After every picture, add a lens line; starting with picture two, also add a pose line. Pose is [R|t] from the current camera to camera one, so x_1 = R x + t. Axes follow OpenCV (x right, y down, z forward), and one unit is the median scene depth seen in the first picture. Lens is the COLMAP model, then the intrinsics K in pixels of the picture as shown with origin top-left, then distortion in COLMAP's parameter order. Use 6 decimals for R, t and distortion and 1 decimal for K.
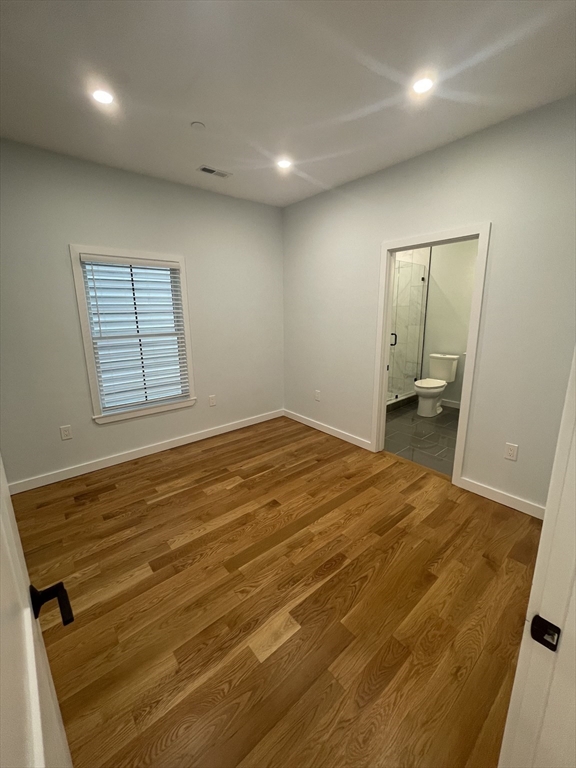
lens RADIAL K [[310.0, 0, 286.0], [0, 310.0, 379.3], [0, 0, 1]] dist [-0.005768, 0.002553]
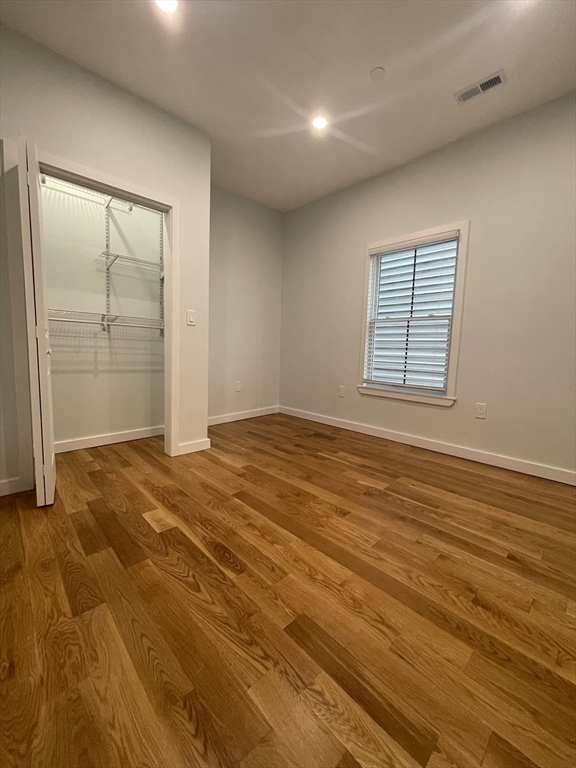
lens RADIAL K [[310.0, 0, 286.0], [0, 310.0, 379.3], [0, 0, 1]] dist [-0.005768, 0.002553]
pose [[0.067783, 0.120563, -0.990389, 0.761559], [-0.245153, 0.964250, 0.100603, 0.069273], [0.967112, 0.235978, 0.094916, 0.872428]]
